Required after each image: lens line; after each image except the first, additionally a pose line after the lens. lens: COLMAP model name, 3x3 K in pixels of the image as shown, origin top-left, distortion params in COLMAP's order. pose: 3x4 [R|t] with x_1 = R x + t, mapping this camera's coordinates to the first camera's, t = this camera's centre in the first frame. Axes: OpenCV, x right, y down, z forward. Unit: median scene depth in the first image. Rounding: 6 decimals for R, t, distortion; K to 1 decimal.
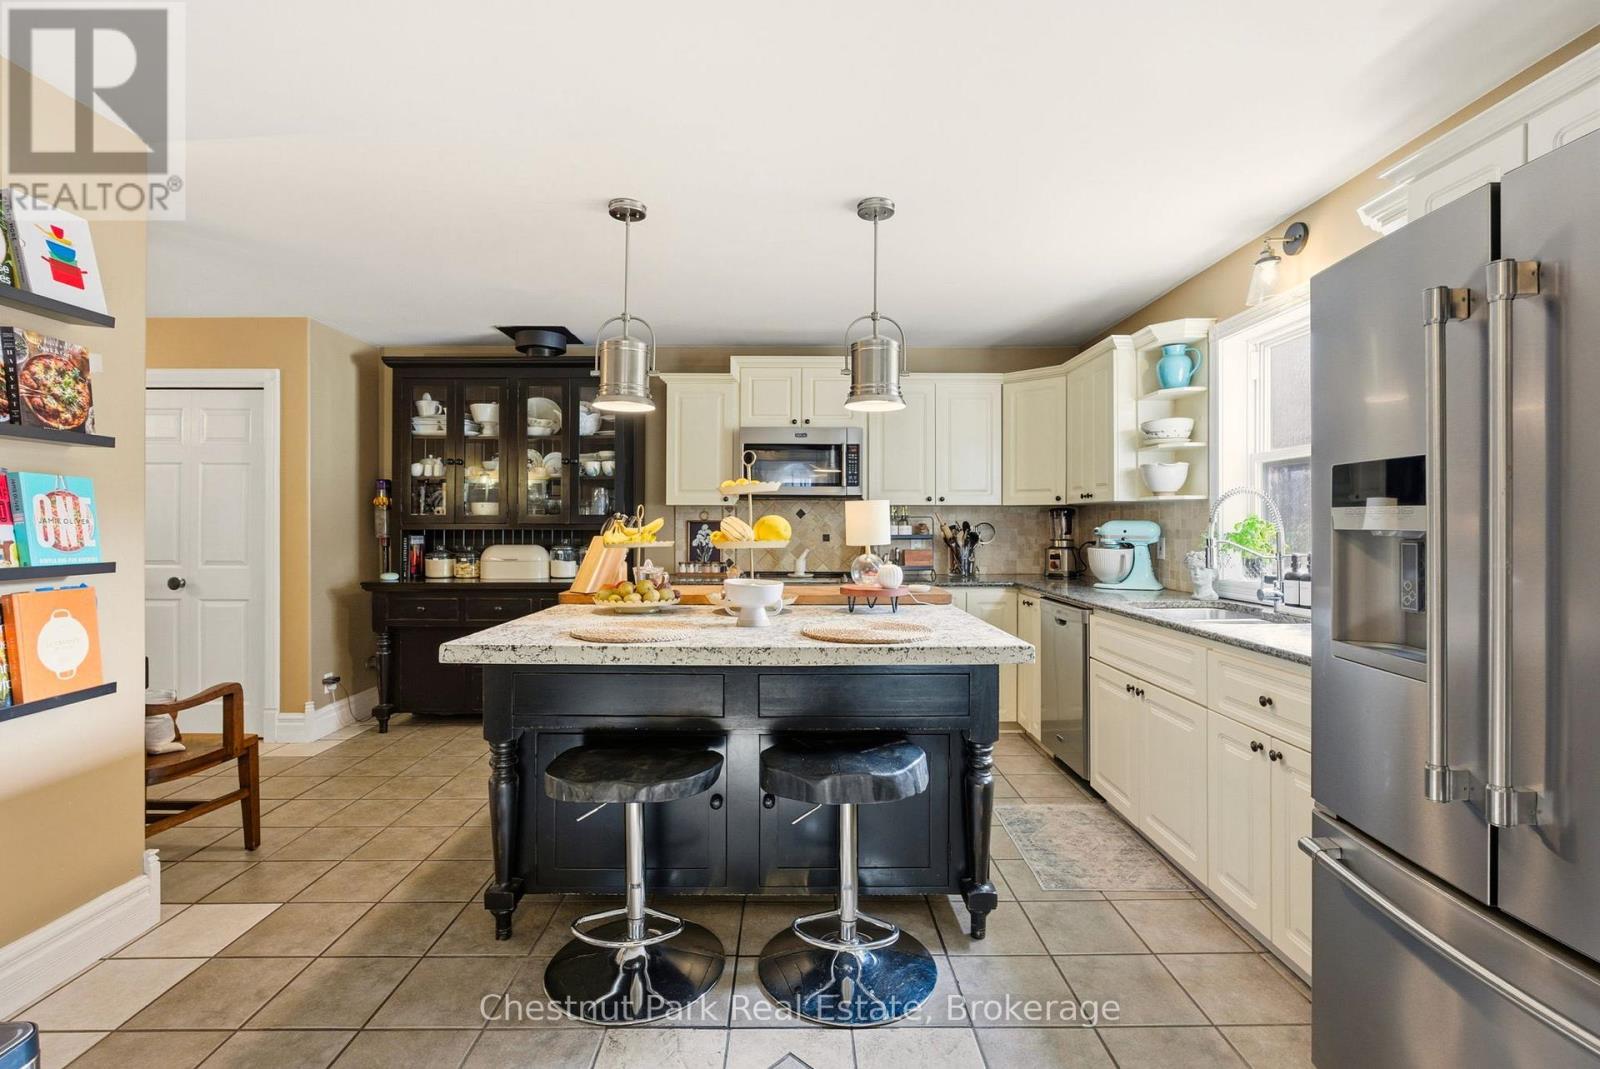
lens RADIAL K [[730.8, 0, 803.3], [0, 730.8, 527.2], [0, 0, 1]] dist [-0.011603, 0.003704]
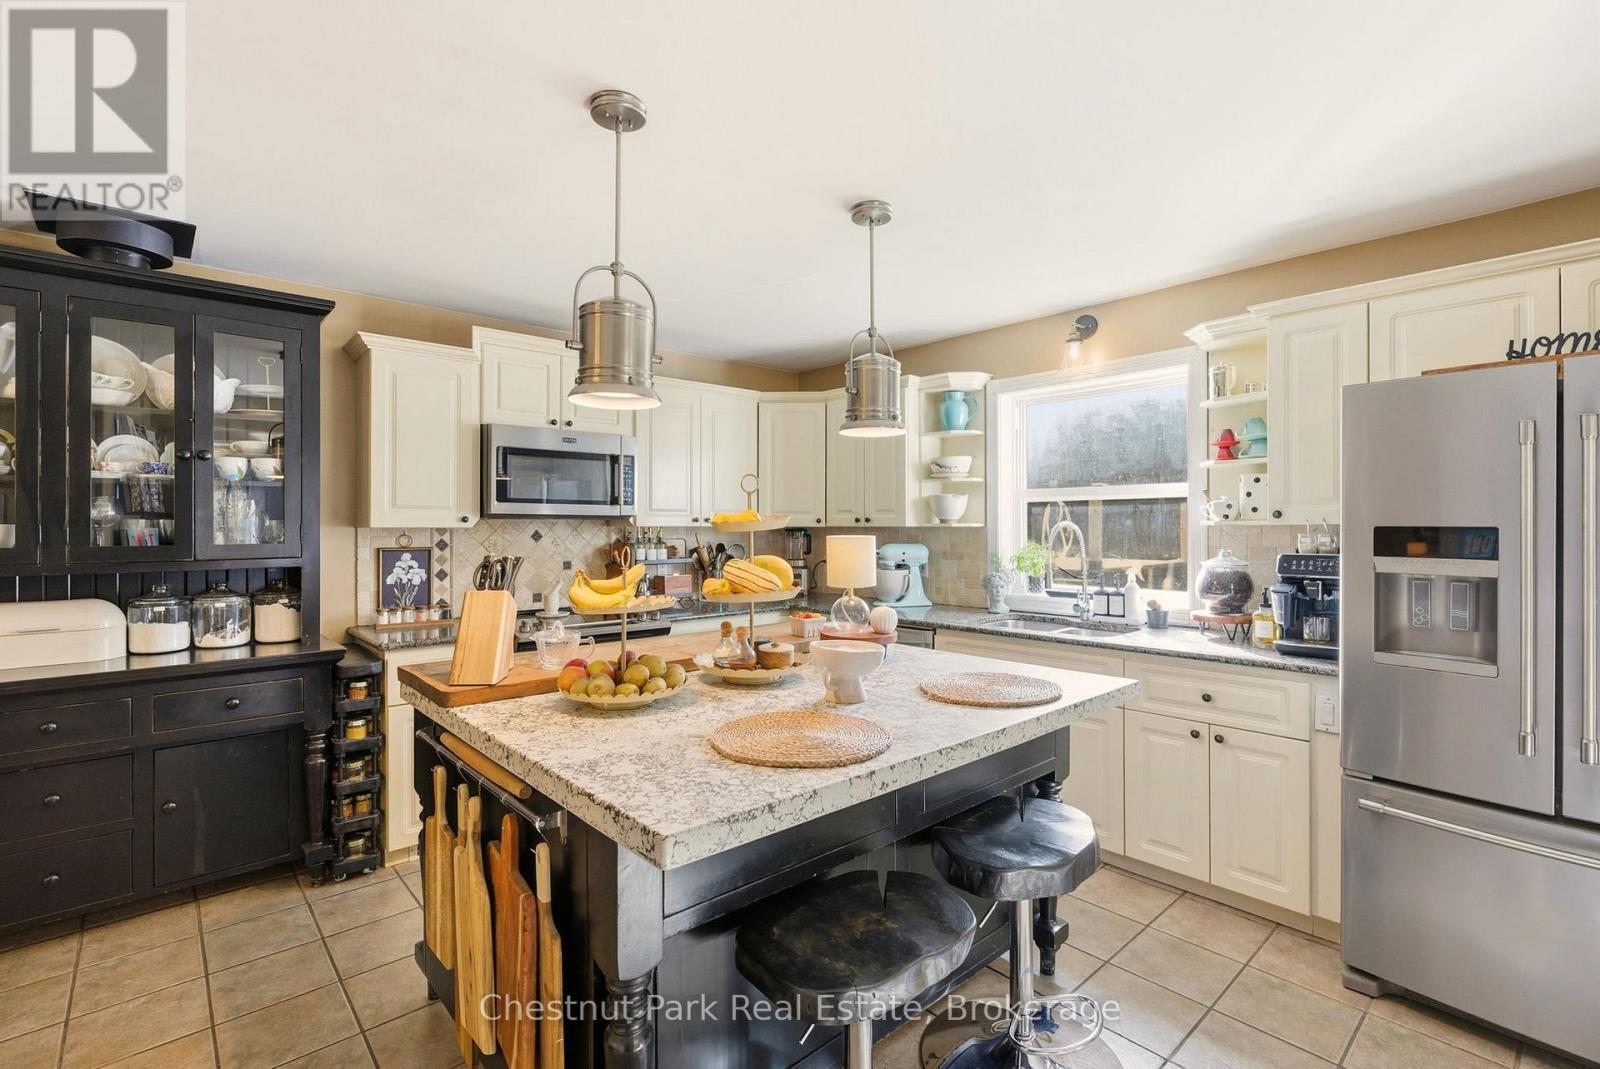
lens RADIAL K [[730.8, 0, 808.6], [0, 730.8, 529.0], [0, 0, 1]] dist [-0.011603, 0.003704]
pose [[0.747921, -0.004233, 0.663775, -0.447751], [0.003940, 0.999990, 0.001937, -0.038650], [-0.663776, 0.001167, 0.747930, 0.303581]]
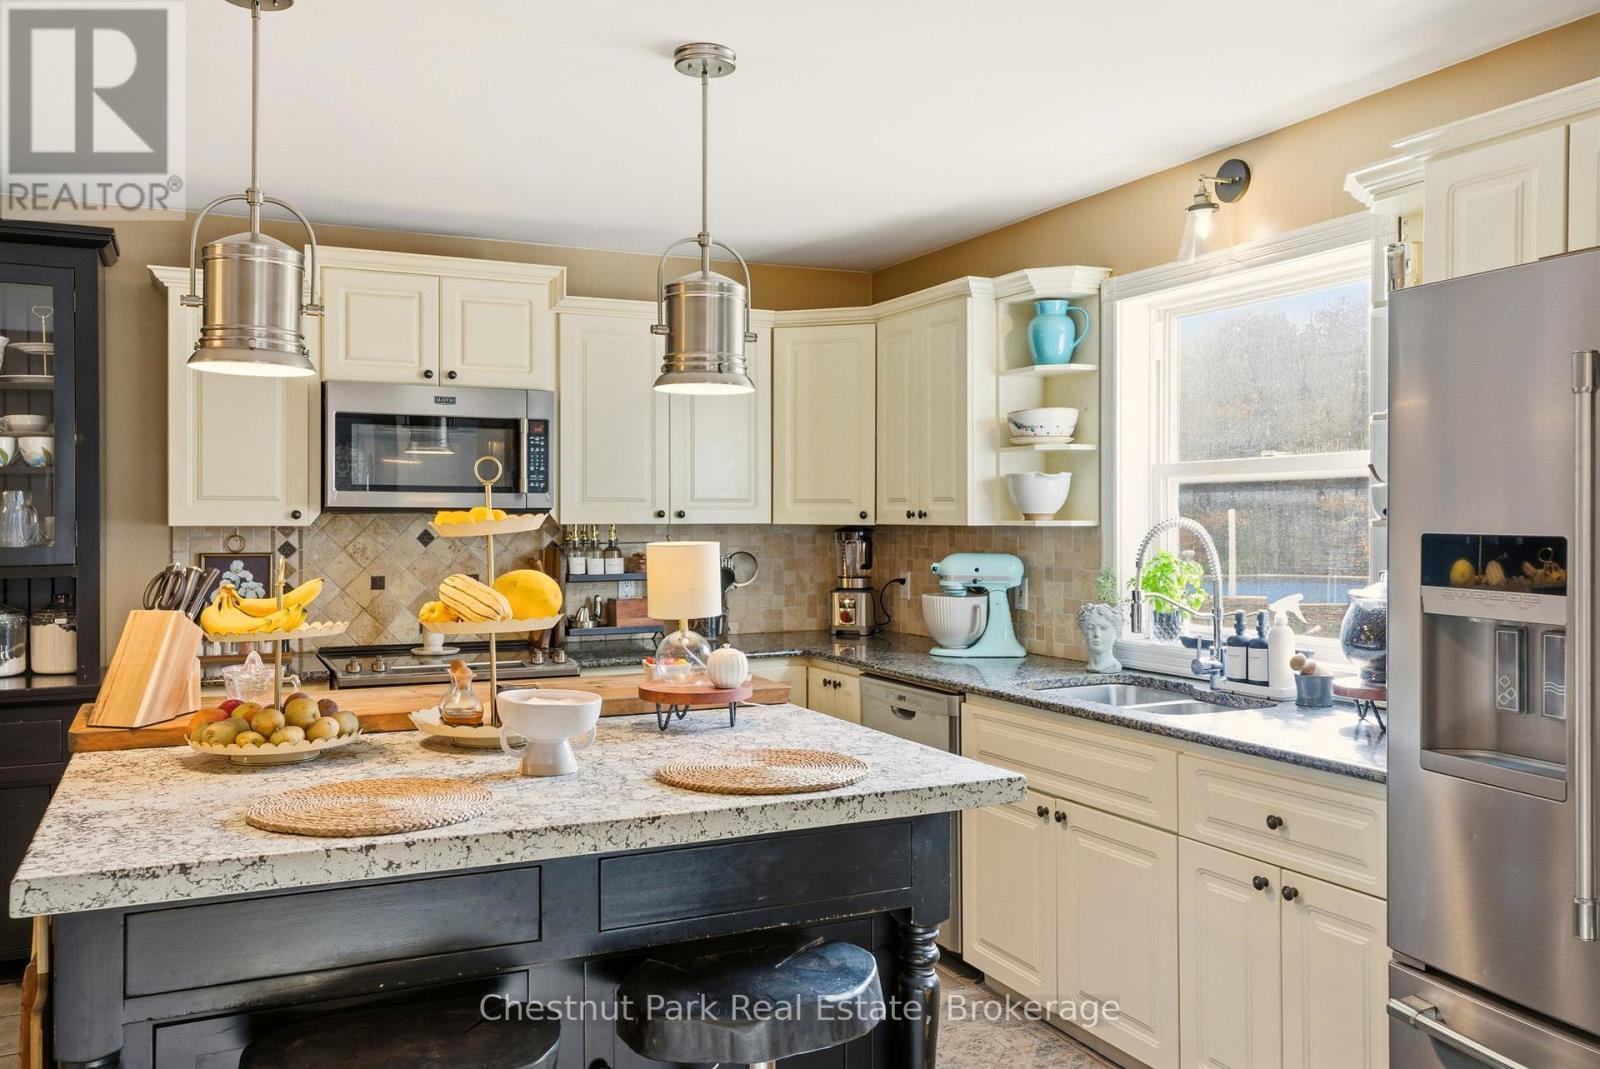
lens RADIAL K [[1288.8, 0, 809.8], [0, 1288.8, 531.7], [0, 0, 1]] dist [0.007315, 0.017652]
pose [[0.906149, -0.005728, 0.422920, -0.220682], [0.002146, 0.999958, 0.008947, -0.045221], [-0.422954, -0.007200, 0.906123, -0.005048]]
